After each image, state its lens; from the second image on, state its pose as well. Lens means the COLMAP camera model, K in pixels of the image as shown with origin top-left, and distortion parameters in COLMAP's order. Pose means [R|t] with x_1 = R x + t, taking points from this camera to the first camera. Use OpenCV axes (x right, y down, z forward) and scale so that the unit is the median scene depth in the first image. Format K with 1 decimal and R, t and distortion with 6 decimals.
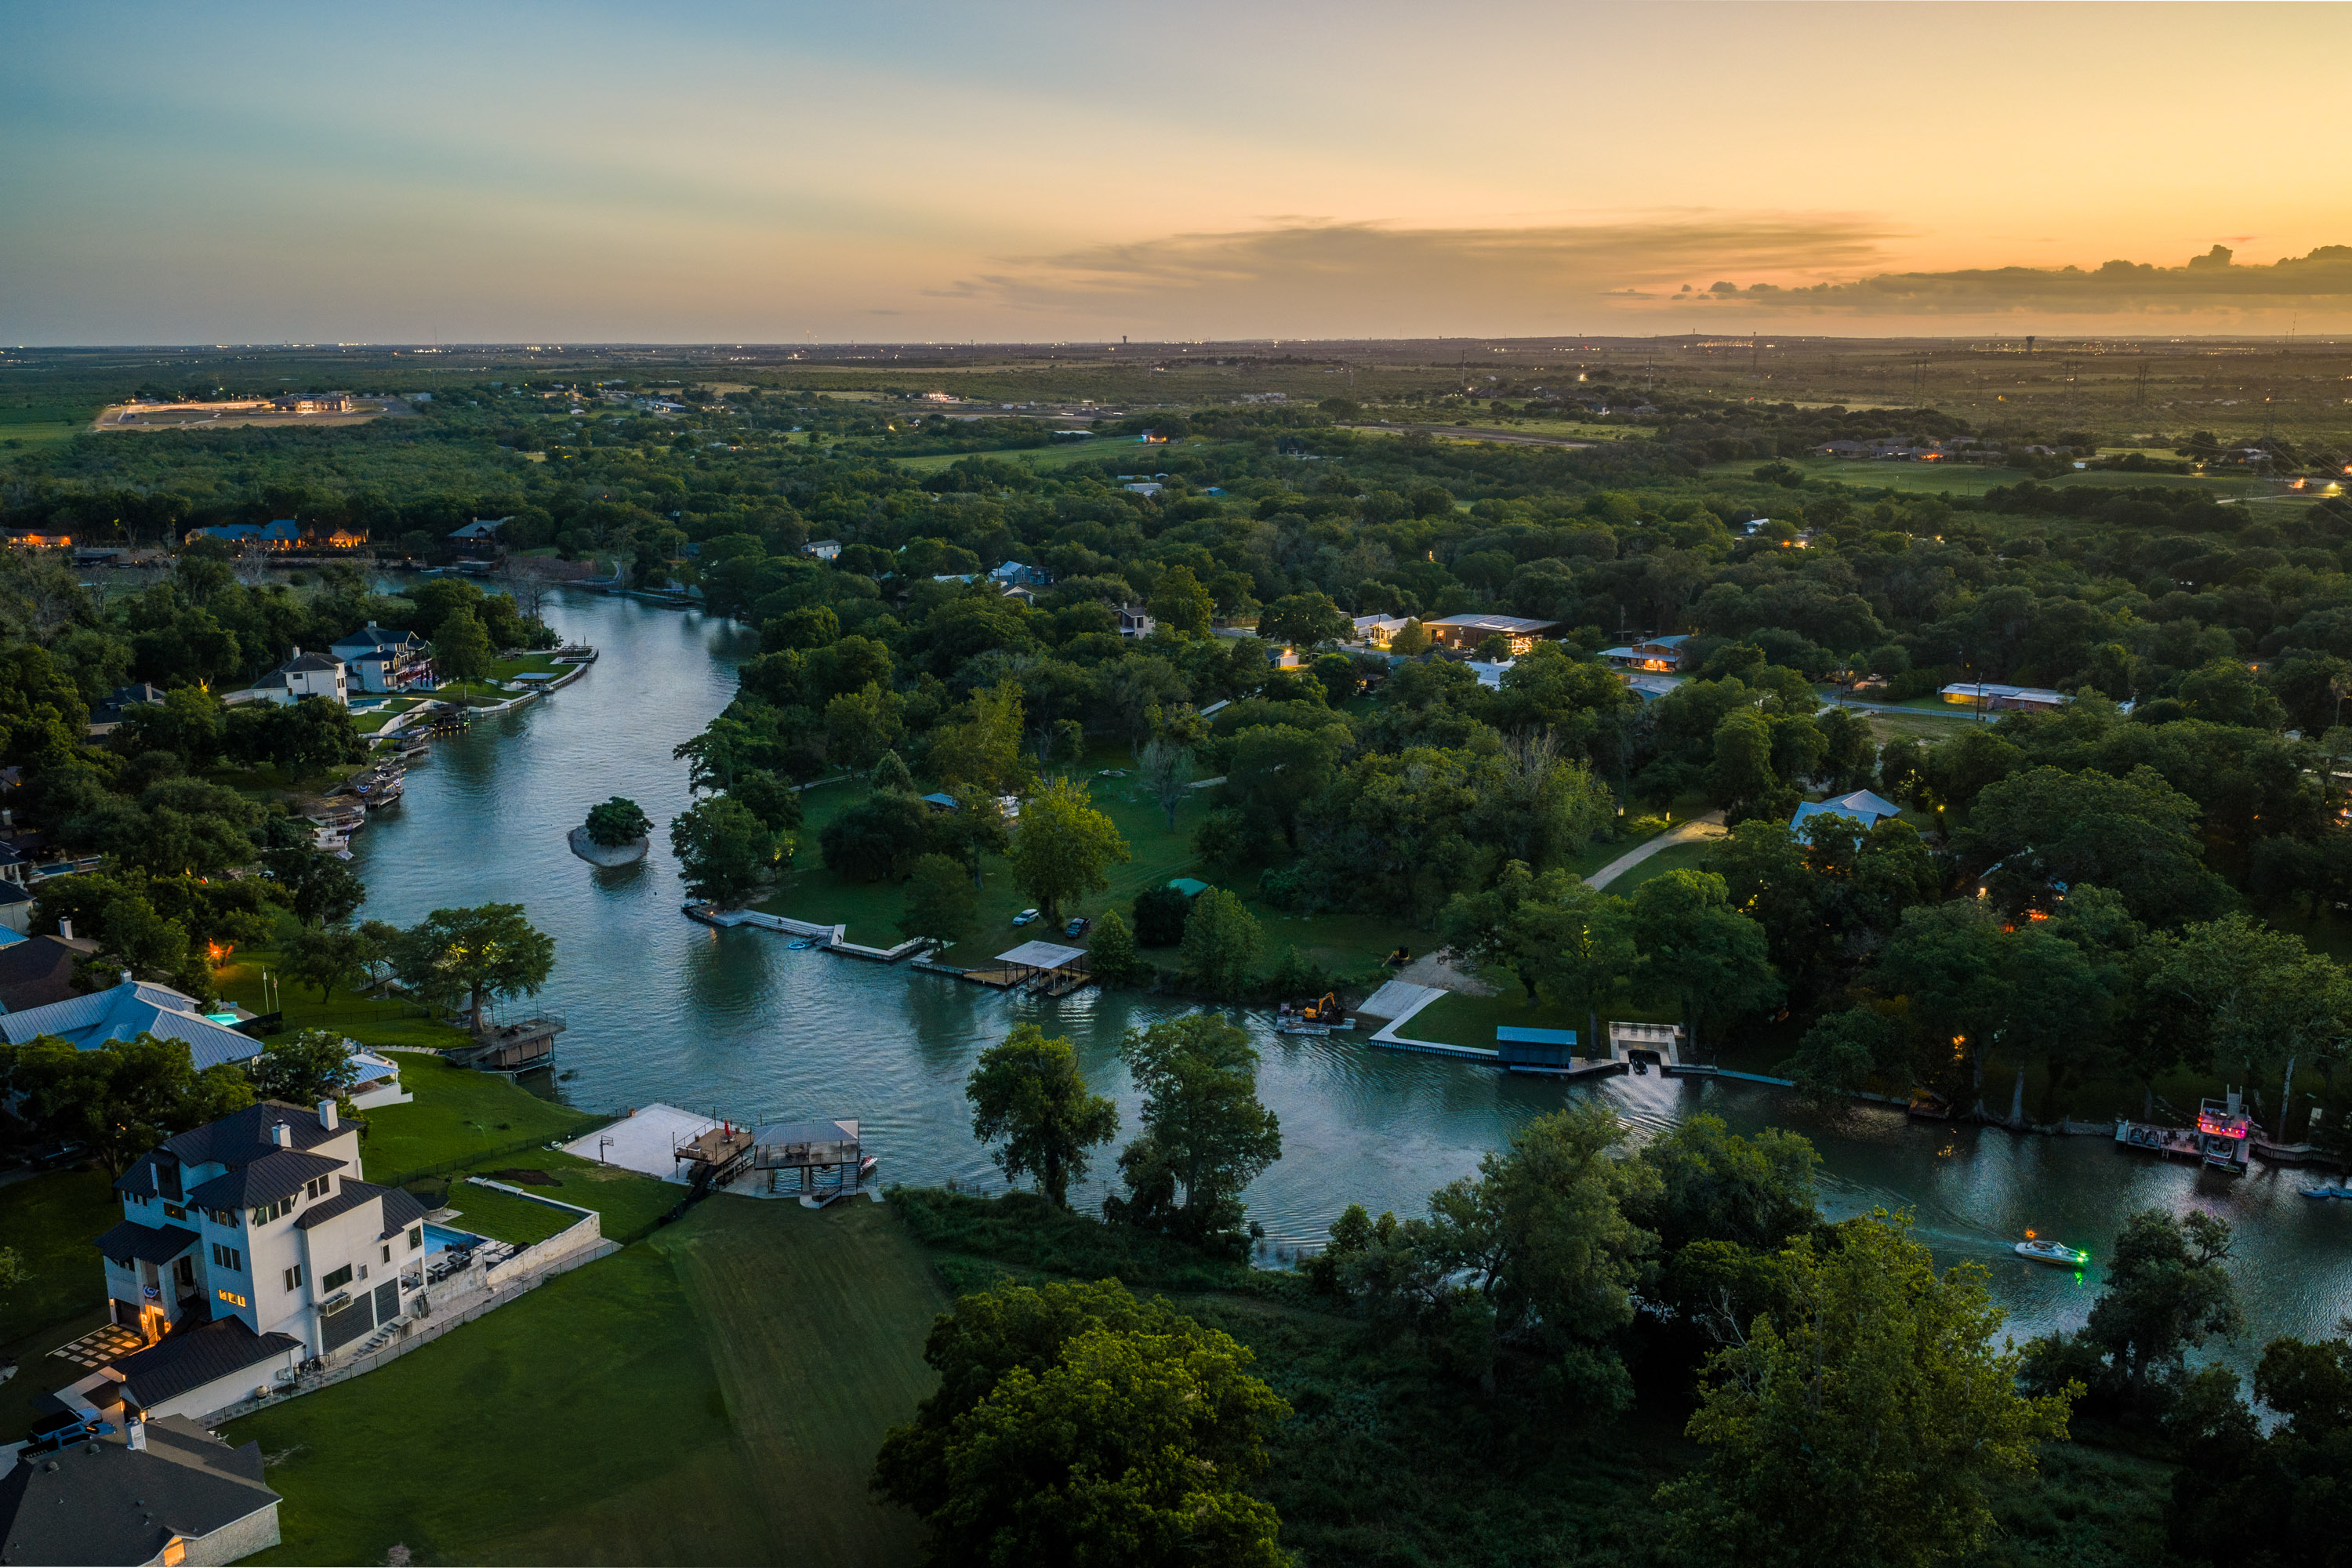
lens RADIAL K [[1925.8, 0, 1152.1], [0, 1925.8, 782.6], [0, 0, 1]] dist [0.016852, -0.036771]
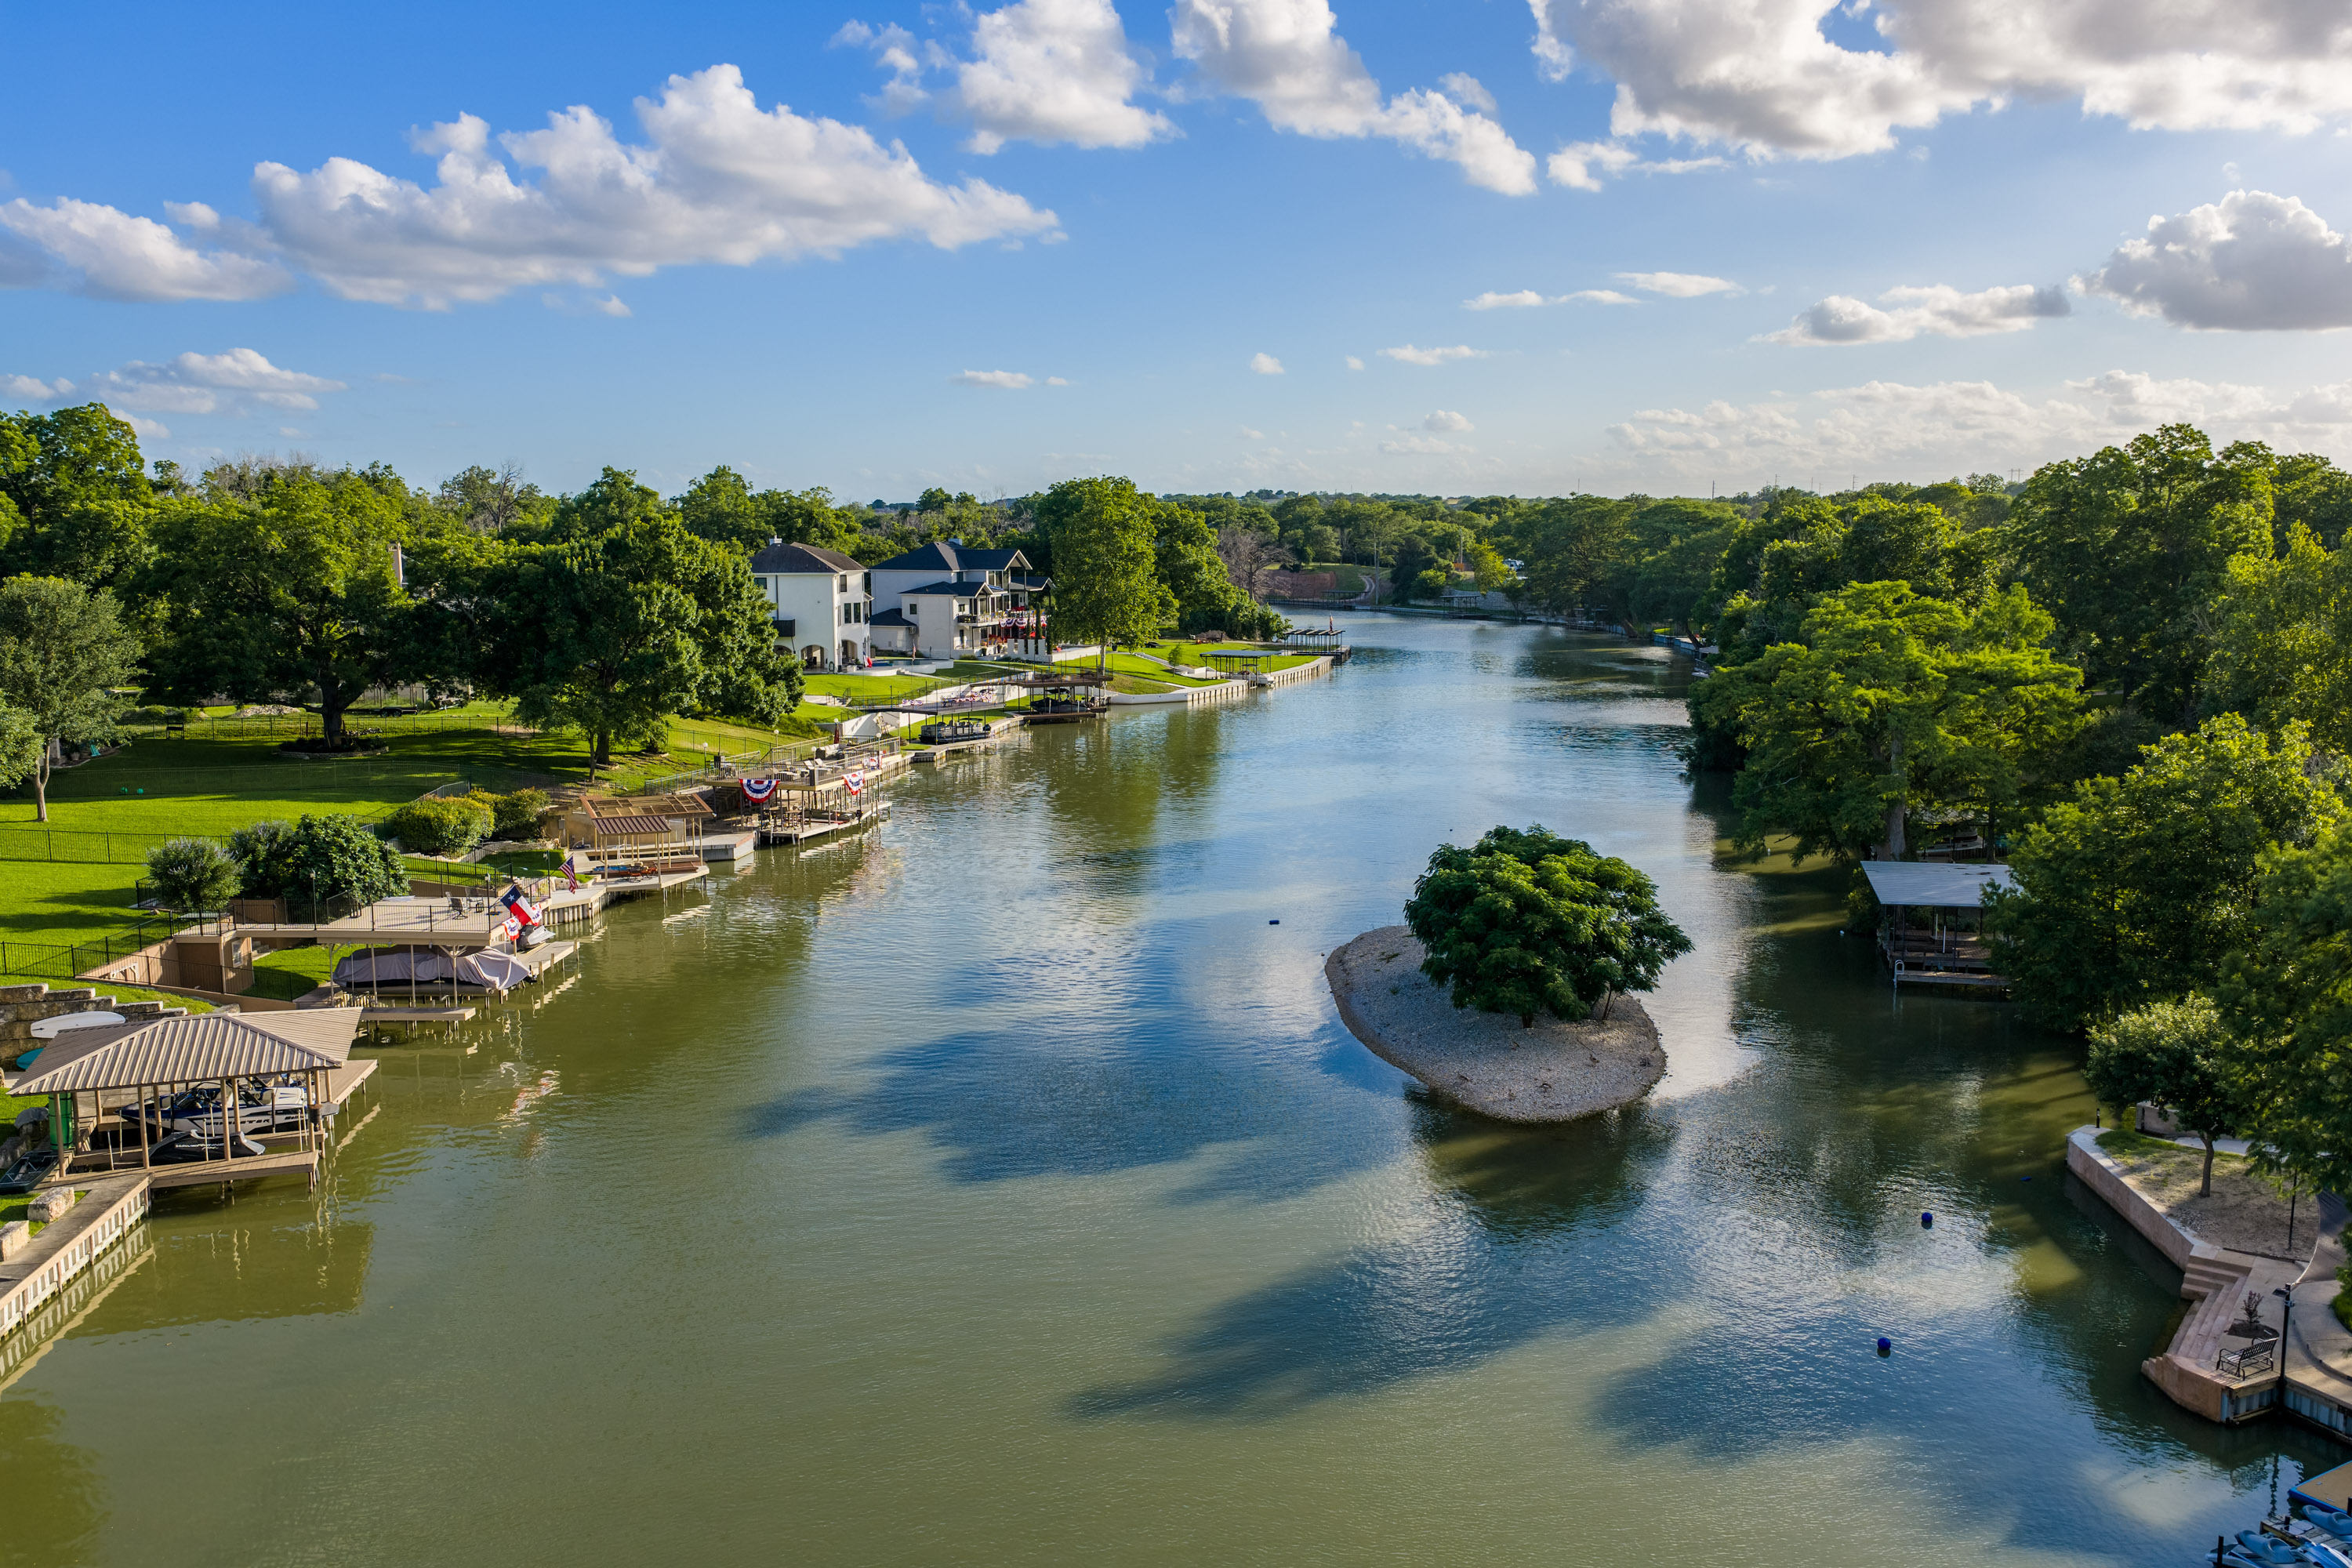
lens RADIAL K [[1925.8, 0, 1169.2], [0, 1925.8, 785.2], [0, 0, 1]] dist [0.016852, -0.036771]
pose [[0.940207, 0.043840, -0.337770, -0.244642], [-0.071934, 0.994871, -0.071108, 0.024484], [0.332921, 0.091154, 0.938539, 0.772015]]
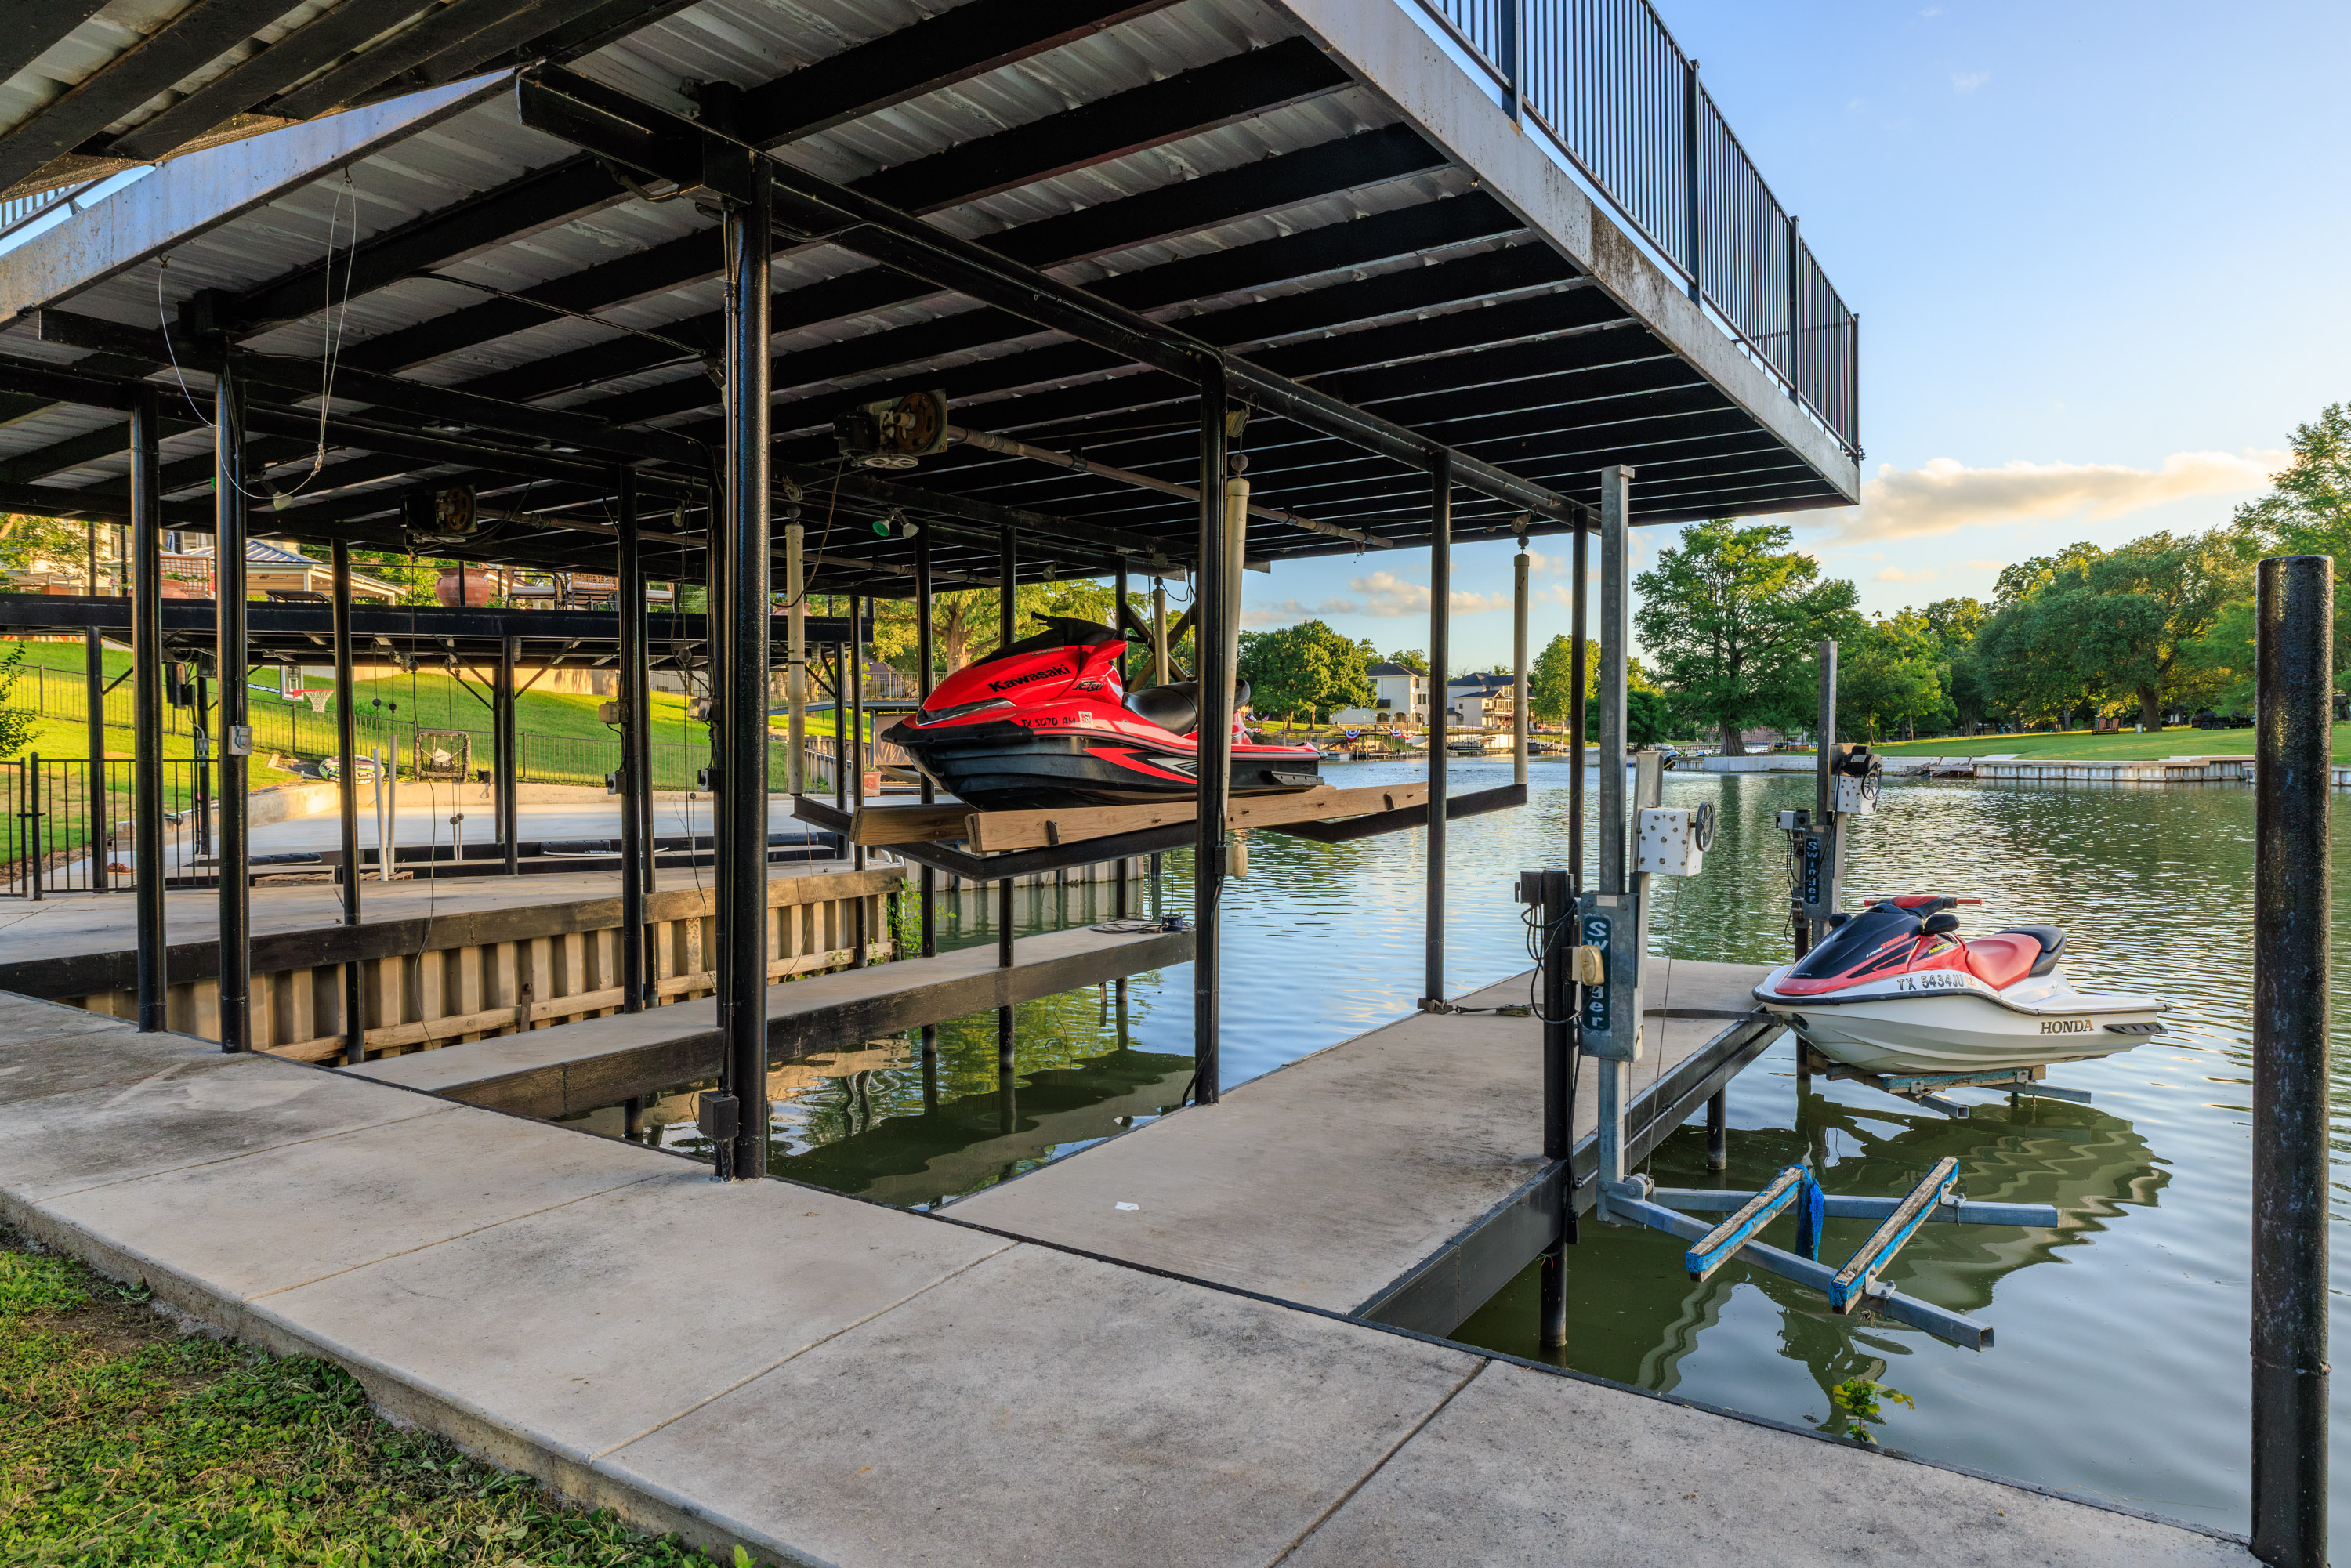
lens RADIAL K [[1377.4, 0, 1181.0], [0, 1377.4, 776.1], [0, 0, 1]] dist [0.002210, 0.001603]
pose [[0.743962, 0.009181, -0.668159, -0.089810], [-0.138481, 0.980317, -0.140721, 0.121650], [0.653716, 0.197218, 0.730589, 0.599195]]
